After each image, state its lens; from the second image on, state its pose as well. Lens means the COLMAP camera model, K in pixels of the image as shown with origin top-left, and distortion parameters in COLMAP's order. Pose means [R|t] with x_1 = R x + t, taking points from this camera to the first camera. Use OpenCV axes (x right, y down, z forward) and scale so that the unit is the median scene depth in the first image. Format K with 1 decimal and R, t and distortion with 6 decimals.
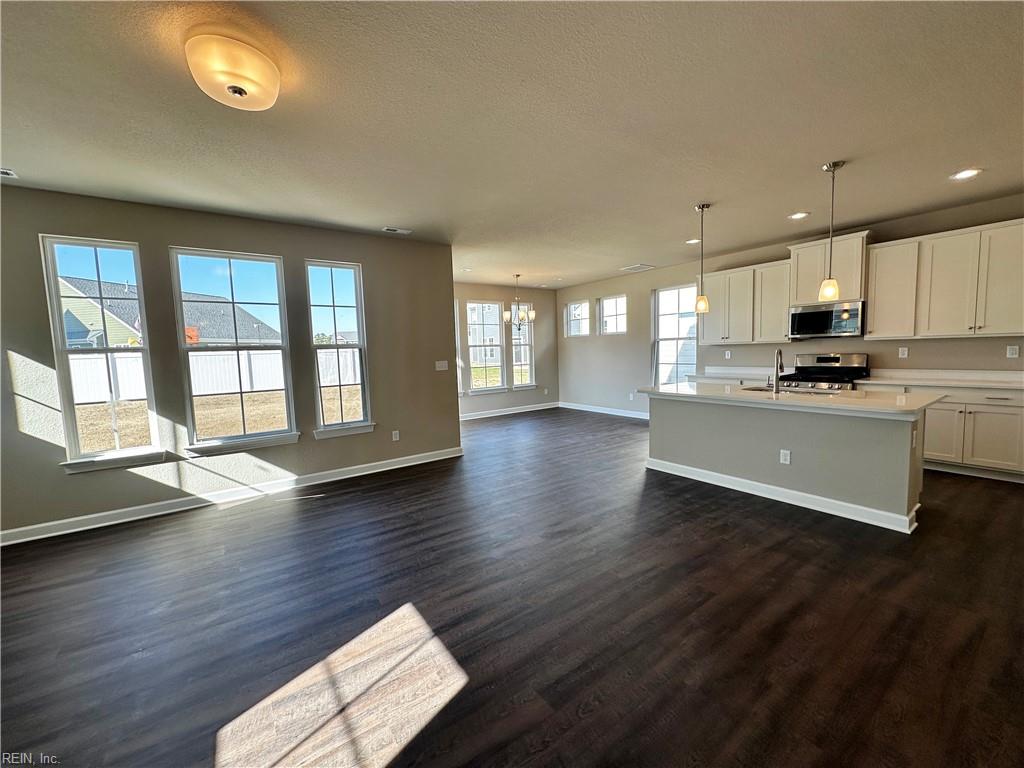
lens RADIAL K [[406.5, 0, 509.7], [0, 406.5, 384.2], [0, 0, 1]] dist [-0.009354, -0.000367]
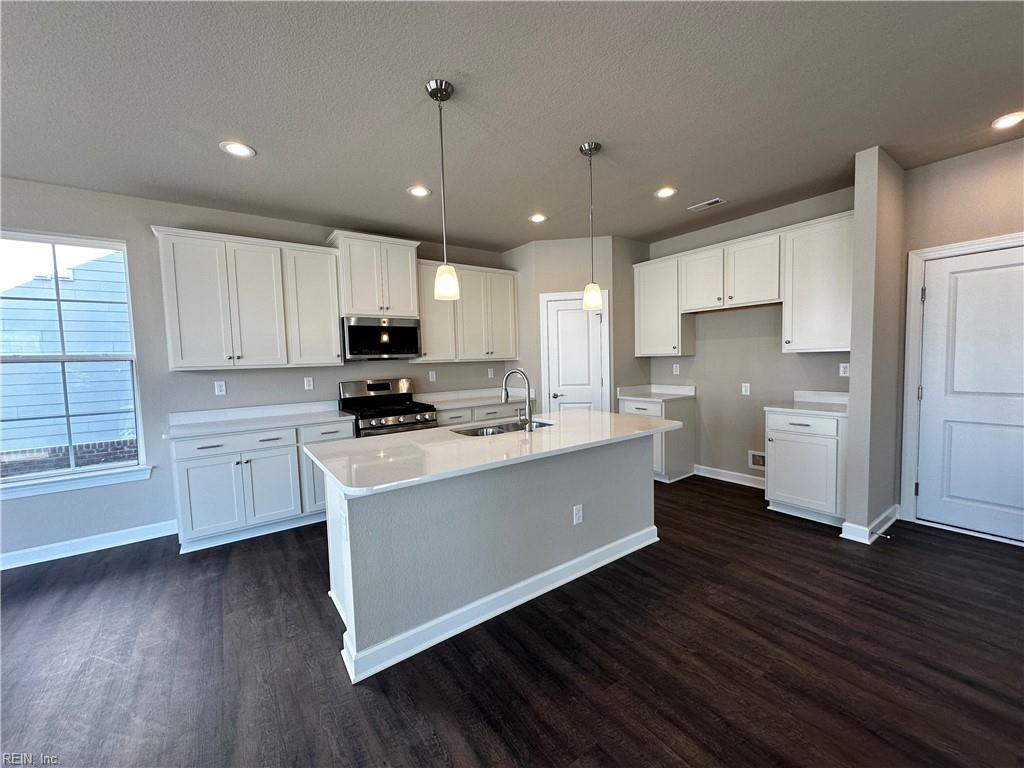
lens RADIAL K [[406.5, 0, 513.5], [0, 406.5, 383.8], [0, 0, 1]] dist [-0.009354, -0.000367]
pose [[0.003491, -0.033334, 0.999438, -0.037998], [0.114866, 0.992842, 0.032713, -0.075243], [-0.993375, 0.114687, 0.007295, 0.880927]]
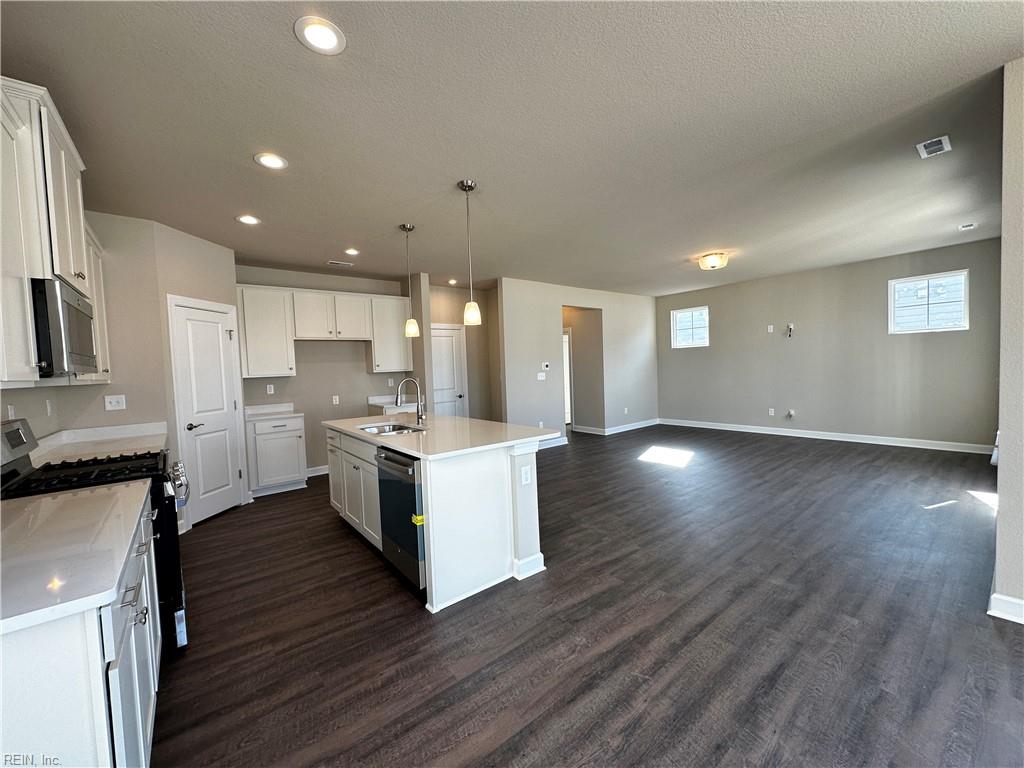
lens RADIAL K [[406.5, 0, 515.2], [0, 406.5, 385.7], [0, 0, 1]] dist [-0.009354, -0.000367]
pose [[-0.996184, 0.068090, -0.054603, 0.430448], [0.060424, 0.989473, 0.131499, -0.153499], [0.062982, 0.127698, -0.989811, 1.686455]]
